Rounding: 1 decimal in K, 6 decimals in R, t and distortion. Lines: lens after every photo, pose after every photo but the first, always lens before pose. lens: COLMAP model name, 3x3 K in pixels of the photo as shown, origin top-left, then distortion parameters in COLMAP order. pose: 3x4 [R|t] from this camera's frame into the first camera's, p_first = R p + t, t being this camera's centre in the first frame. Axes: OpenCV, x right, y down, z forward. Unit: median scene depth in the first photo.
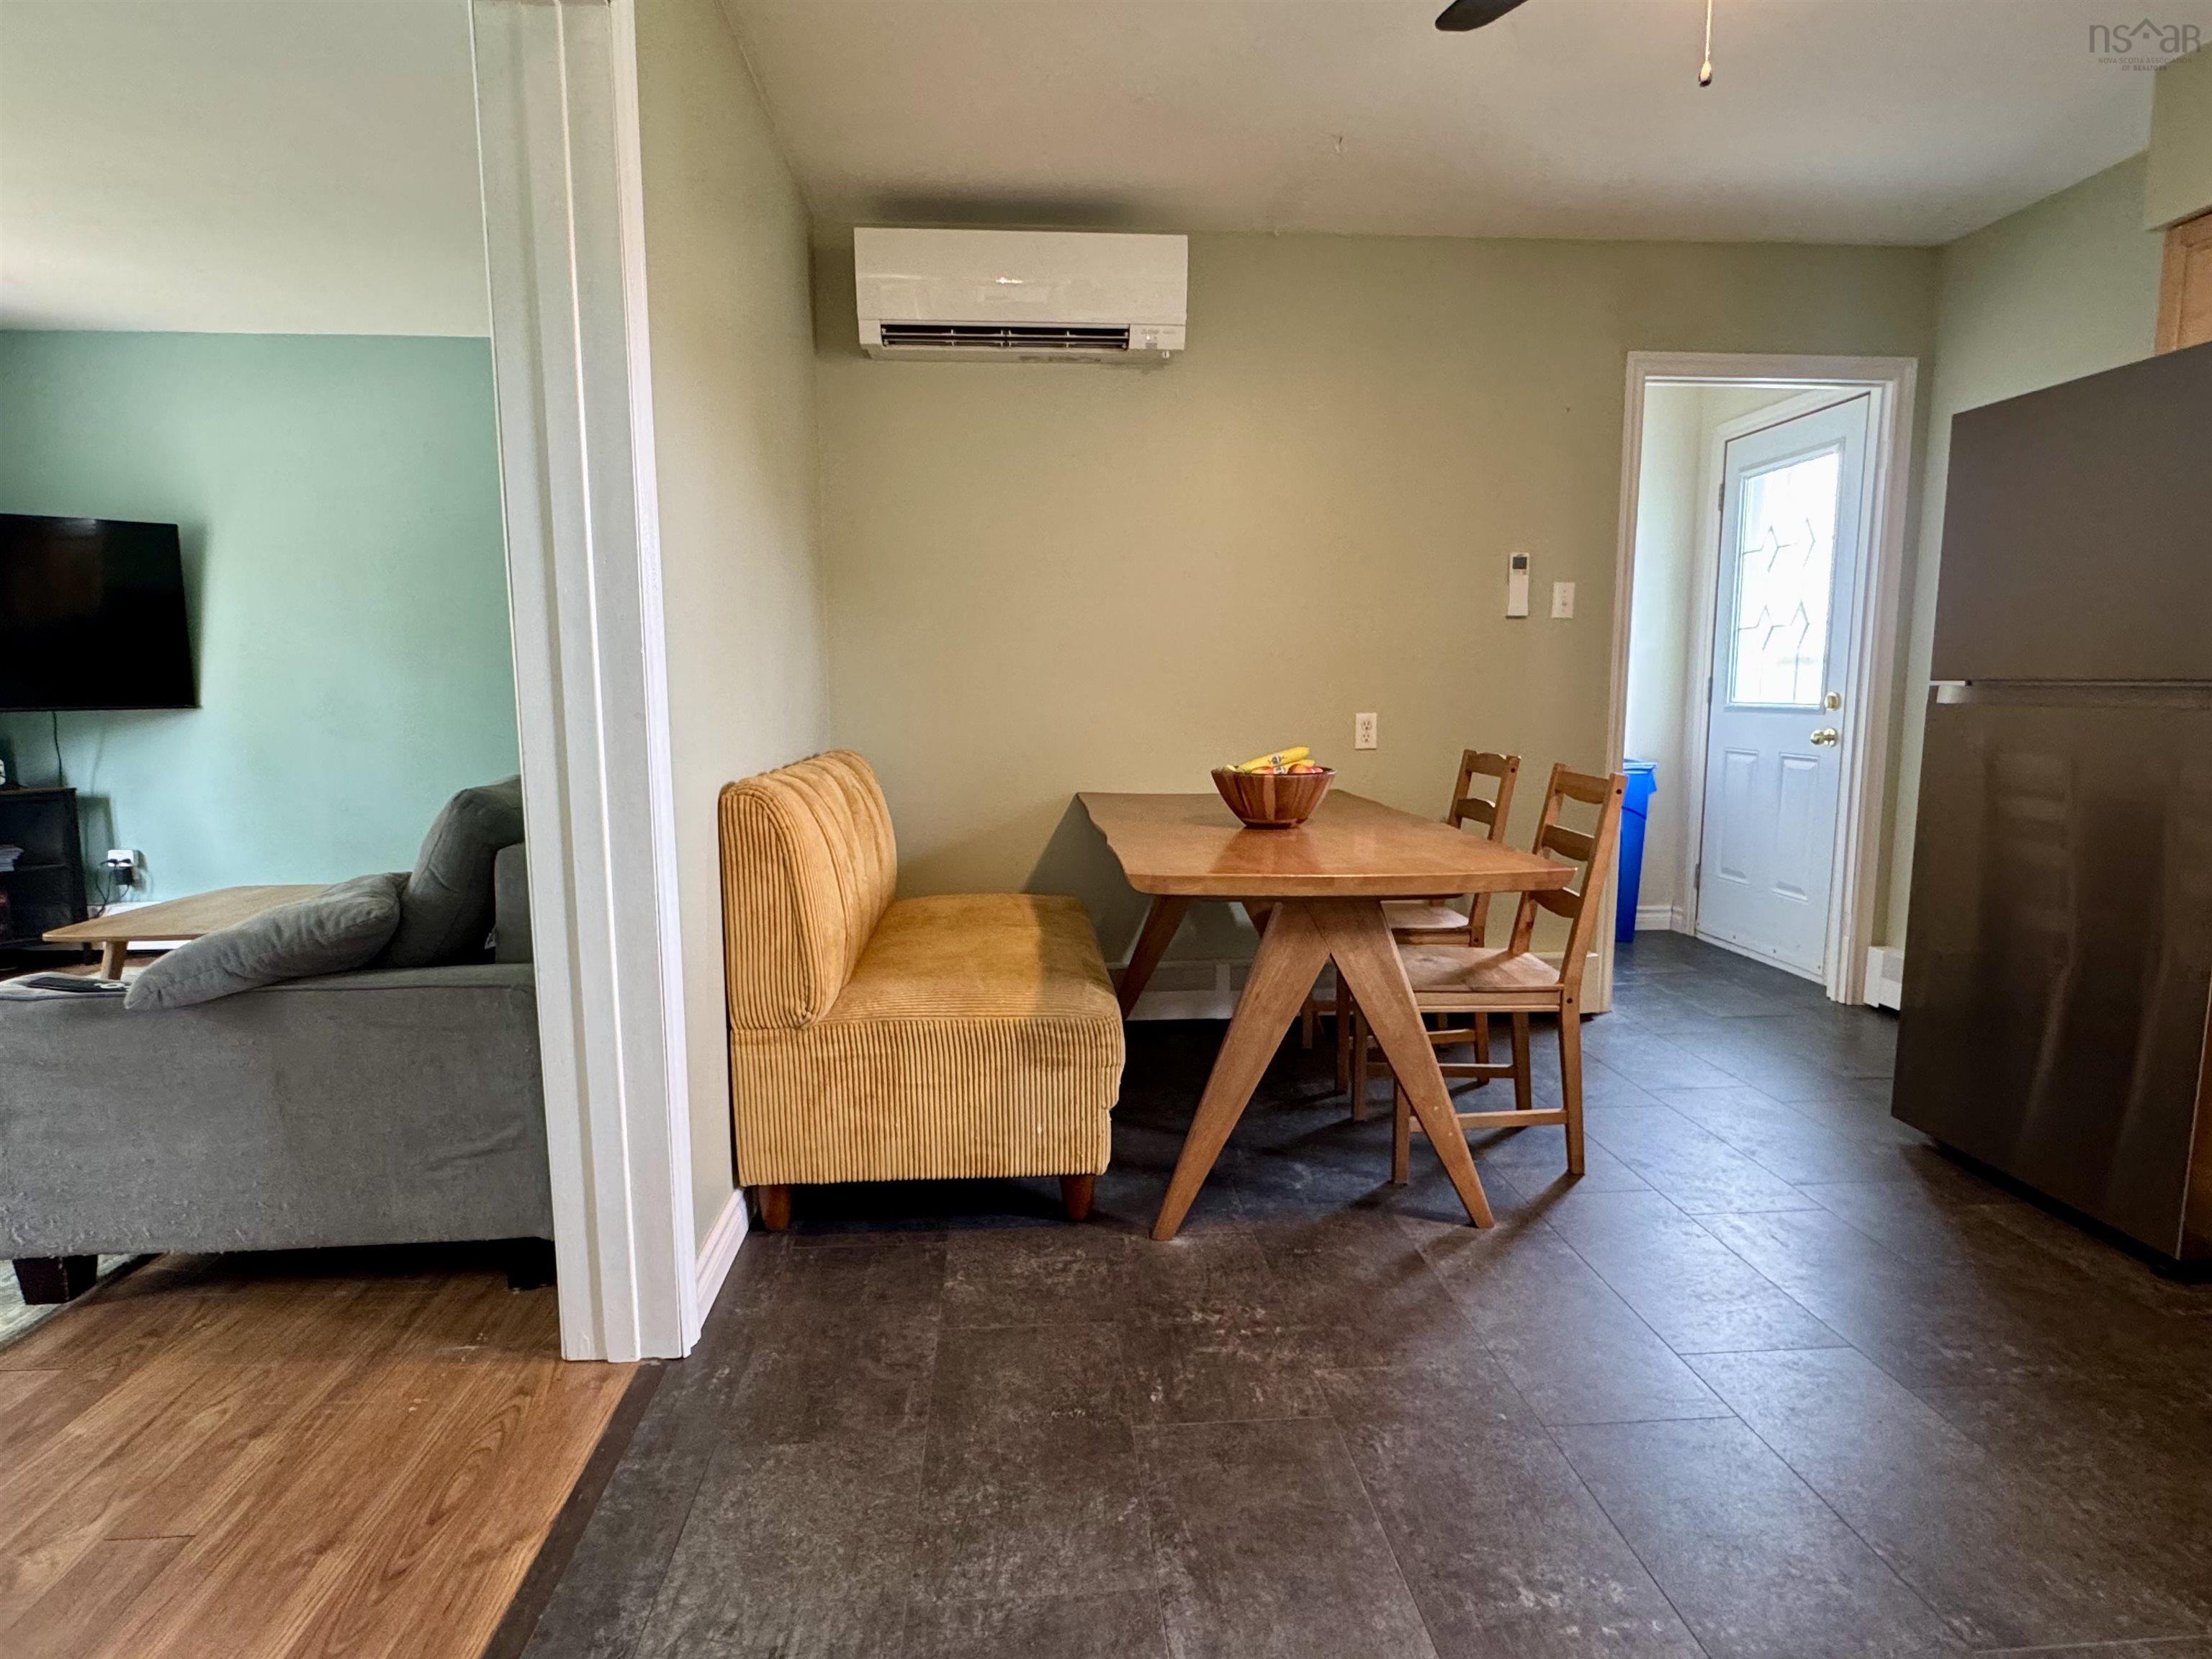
lens RADIAL K [[1180.4, 0, 1101.4], [0, 1180.4, 822.8], [0, 0, 1]] dist [-0.000500, -0.000147]
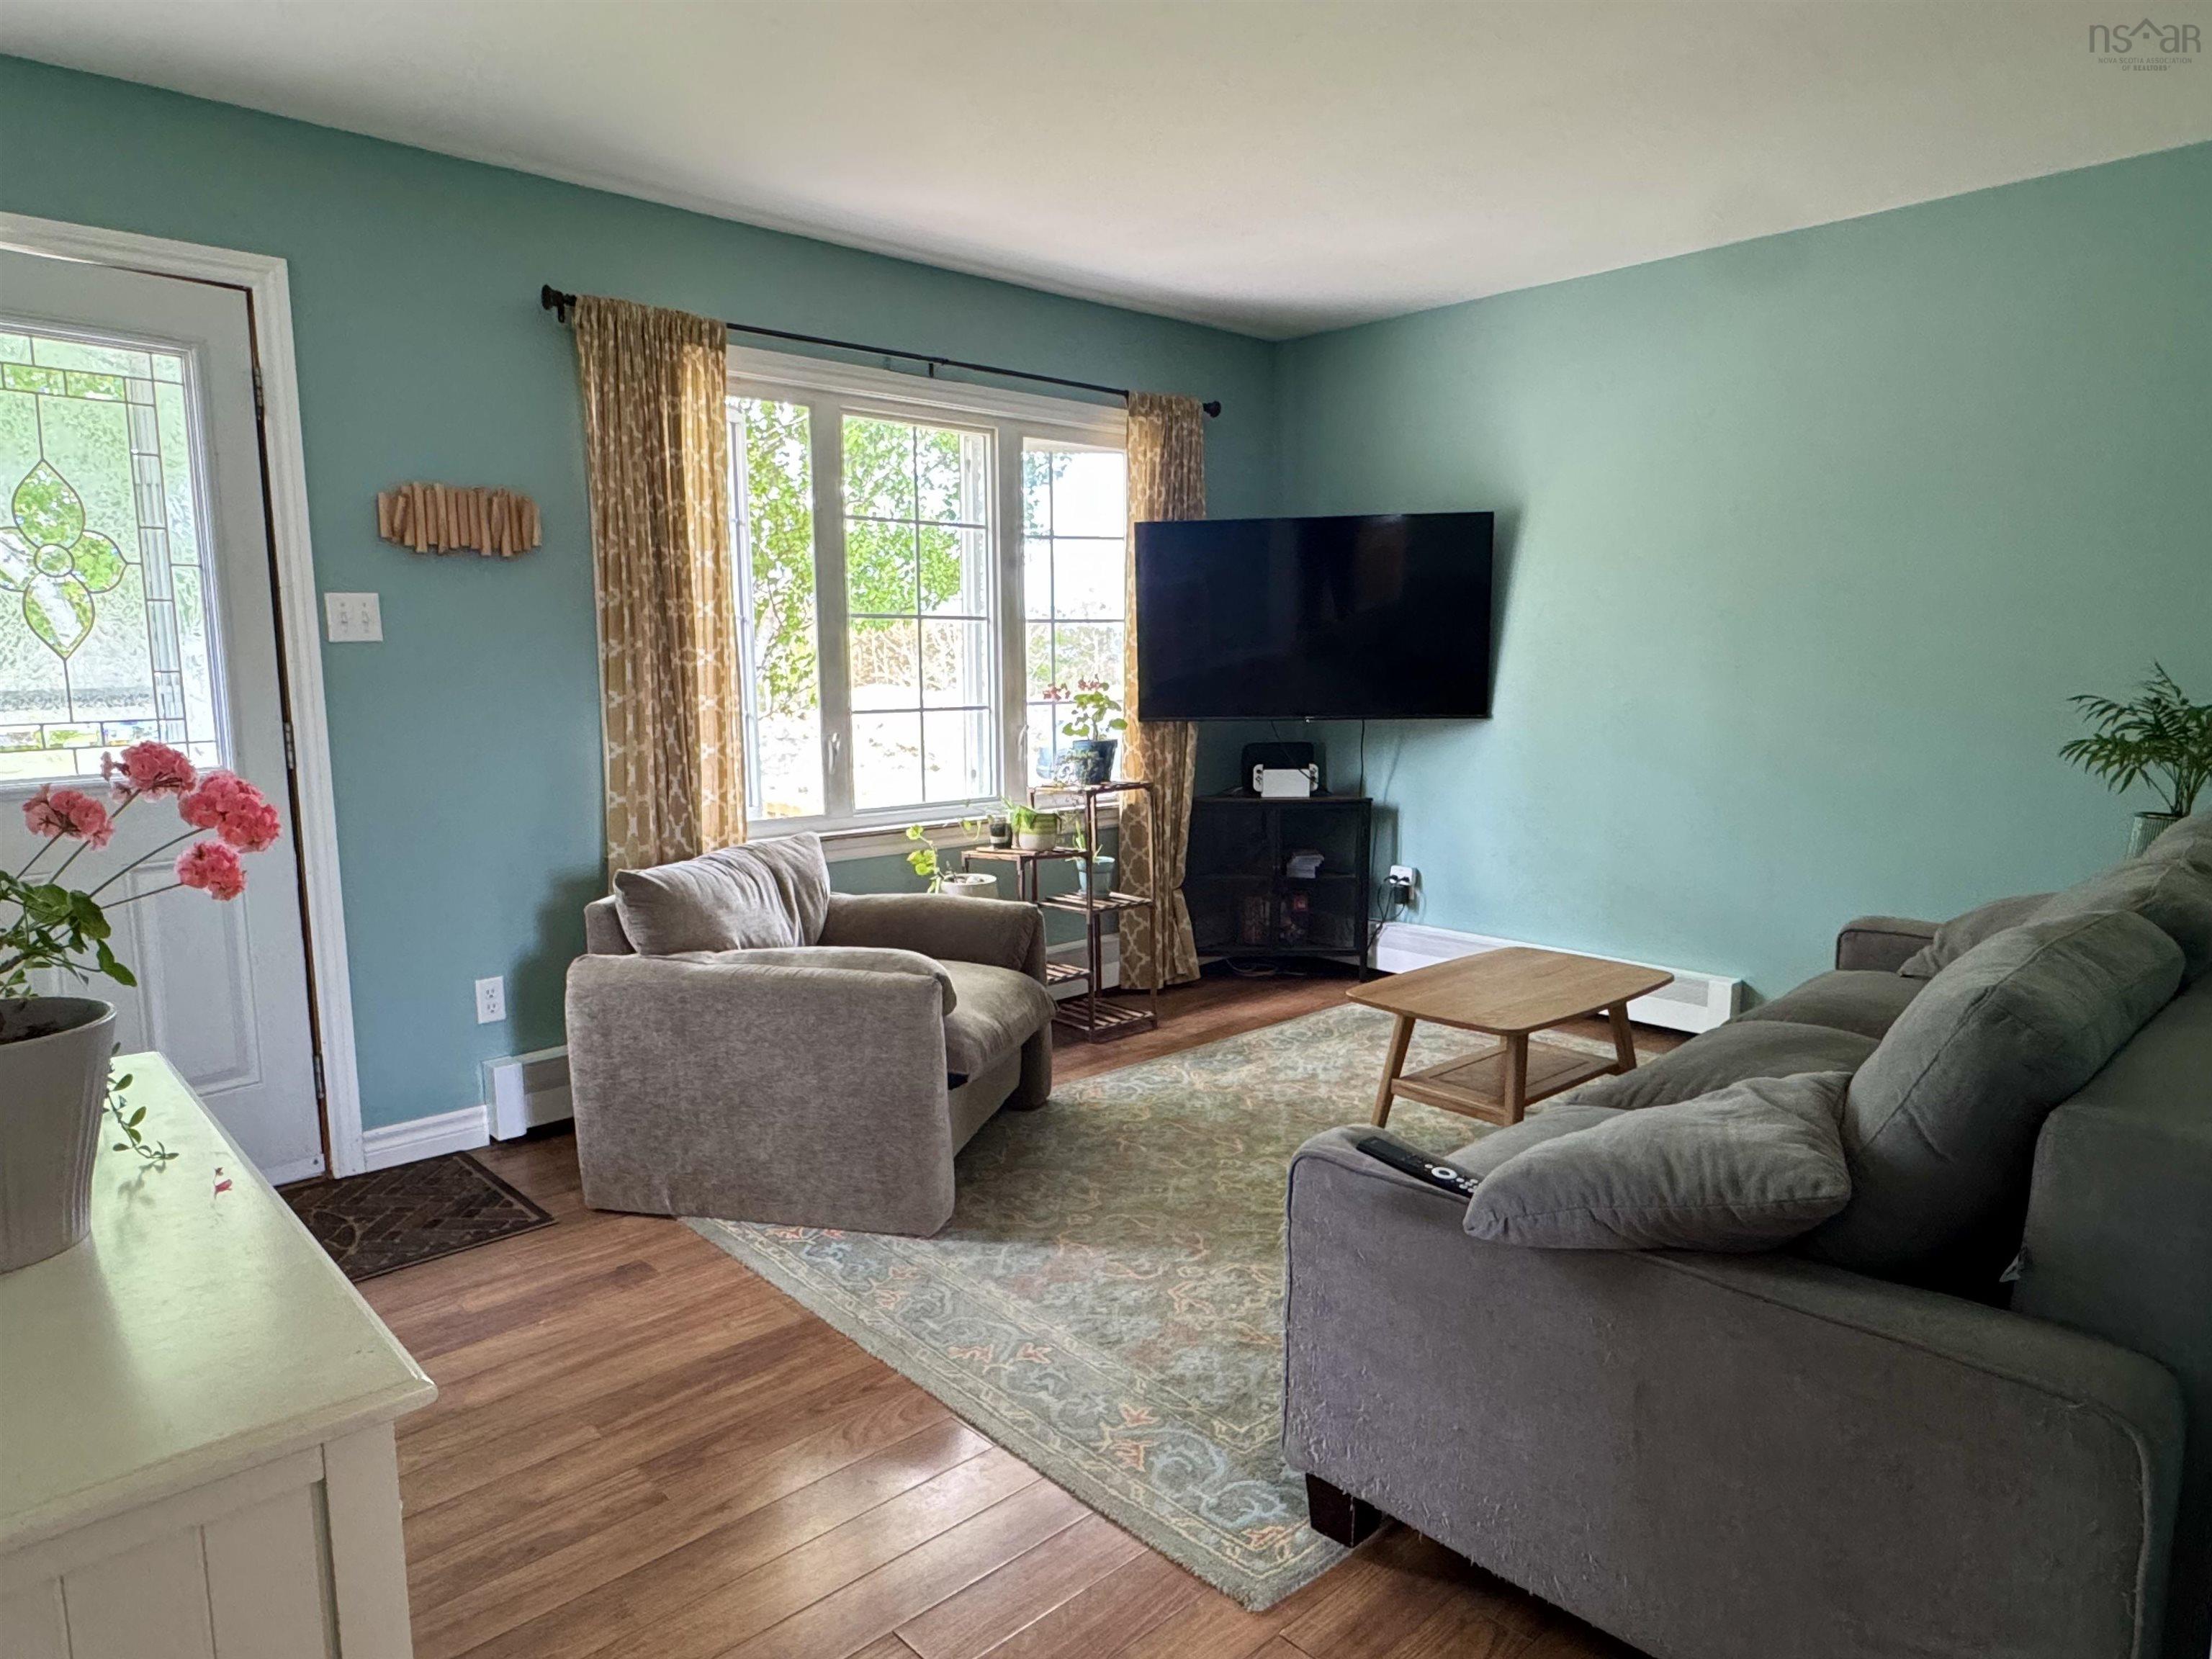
lens RADIAL K [[1351.2, 0, 1109.8], [0, 1351.2, 829.4], [0, 0, 1]] dist [-0.008974, -0.001341]
pose [[0.635326, 0.107226, -0.764764, -0.347631], [-0.091415, 0.993793, 0.063395, -0.110988], [0.766815, 0.029635, 0.641184, 0.290337]]
